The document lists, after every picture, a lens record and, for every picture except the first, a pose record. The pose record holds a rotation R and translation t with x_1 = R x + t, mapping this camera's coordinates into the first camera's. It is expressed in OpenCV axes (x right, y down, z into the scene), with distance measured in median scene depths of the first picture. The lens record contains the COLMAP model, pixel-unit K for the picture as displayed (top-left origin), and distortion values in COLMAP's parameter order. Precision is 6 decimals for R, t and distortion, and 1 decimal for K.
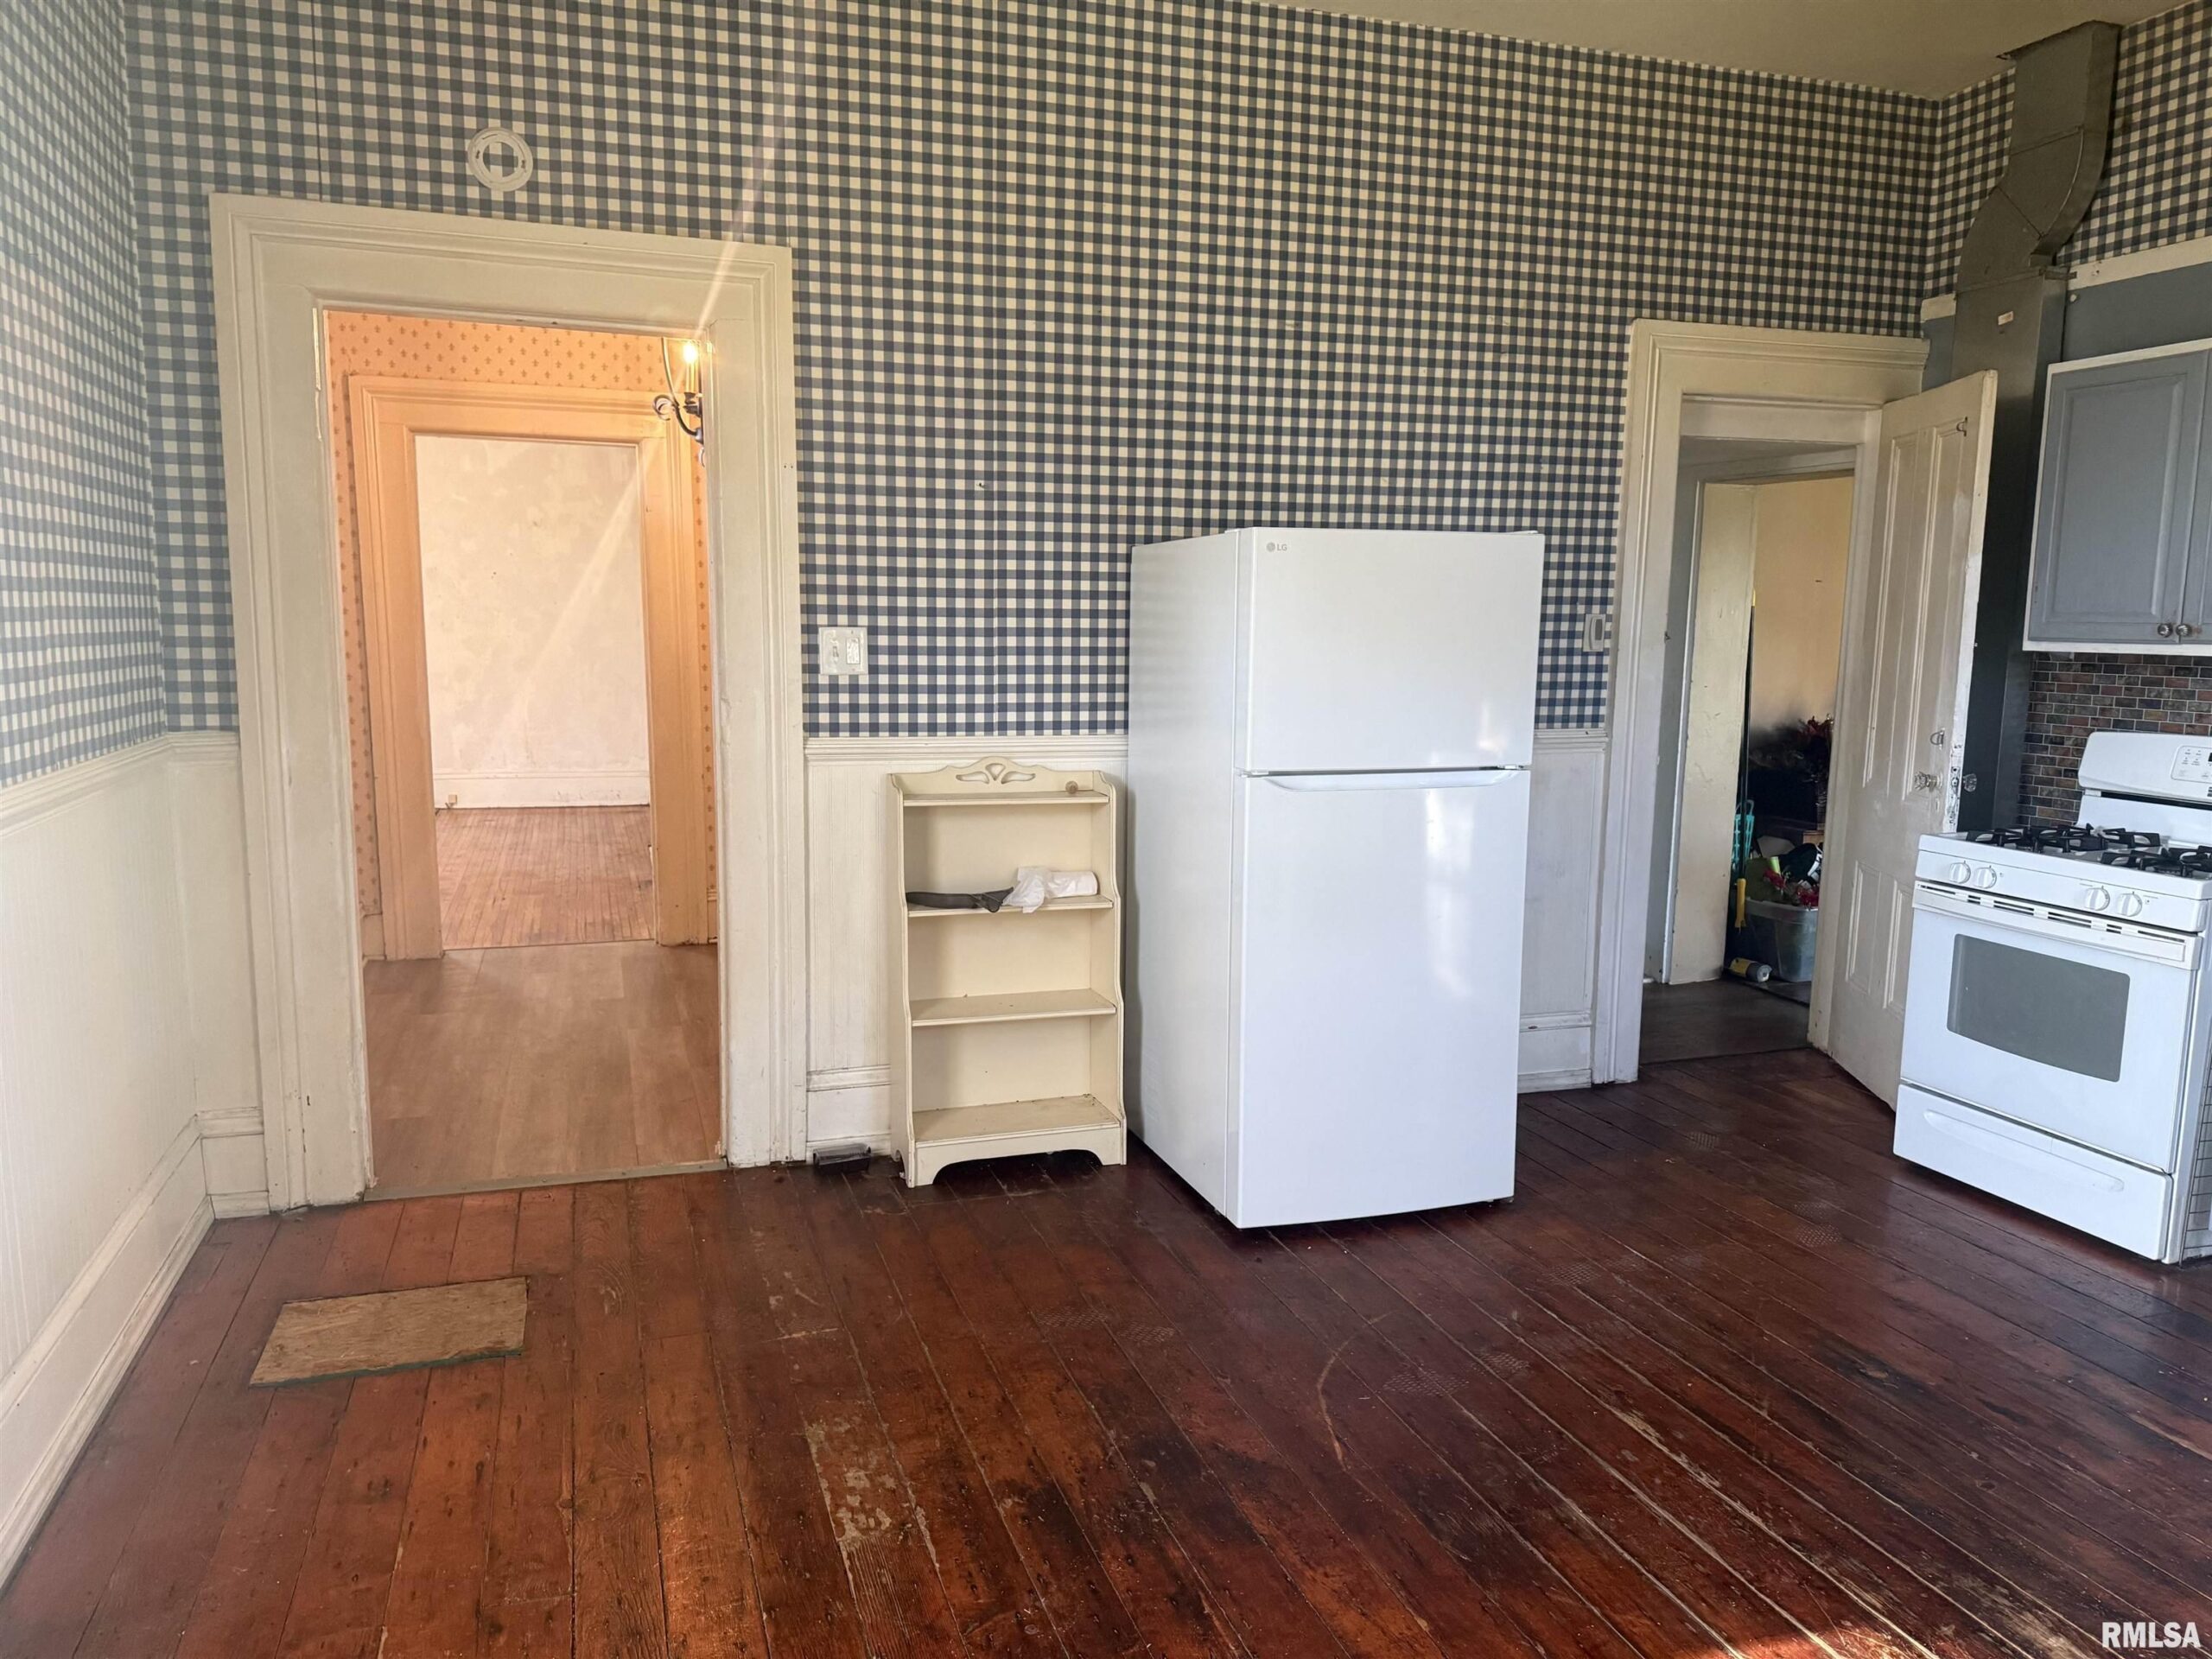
lens RADIAL K [[1565.9, 0, 1104.4], [0, 1565.9, 837.0], [0, 0, 1]] dist [0.049426, -0.009141]
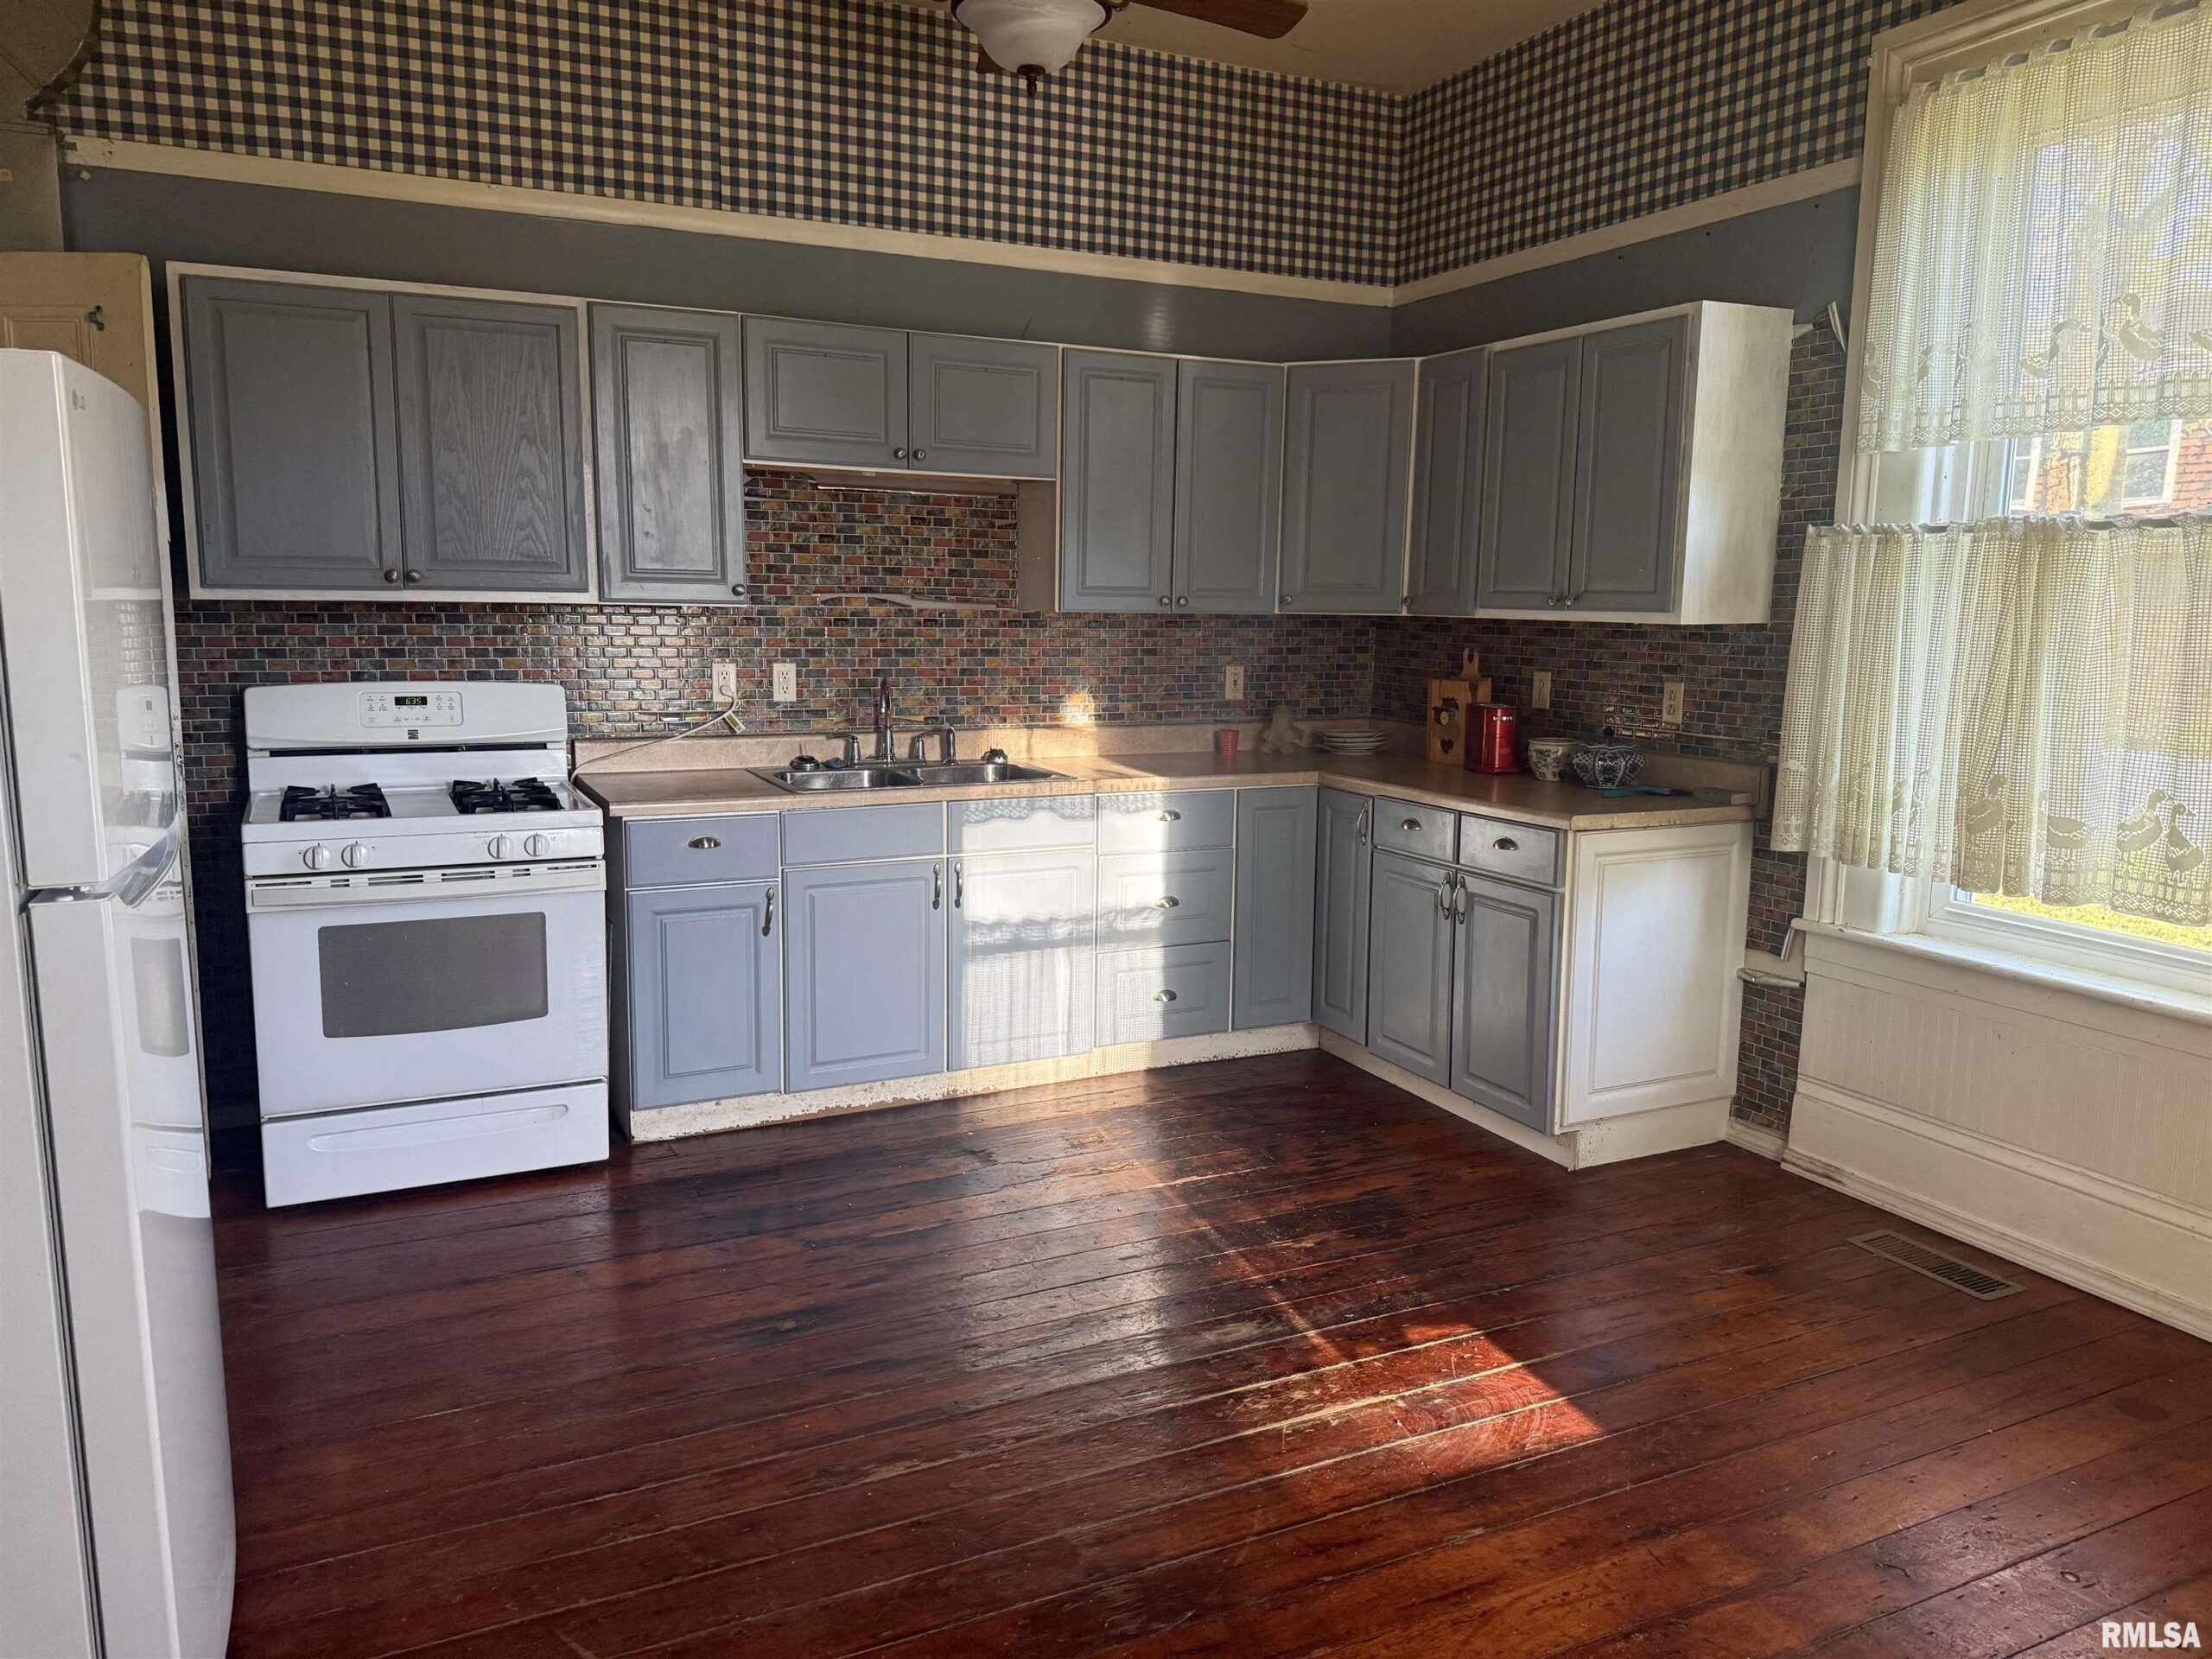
lens RADIAL K [[1565.9, 0, 1103.9], [0, 1565.9, 810.5], [0, 0, 1]] dist [0.049426, -0.009141]
pose [[-0.121033, -0.160170, 0.979641, -0.383951], [0.120167, 0.977274, 0.174630, -0.109173], [-0.985348, 0.138857, -0.099036, 0.696563]]
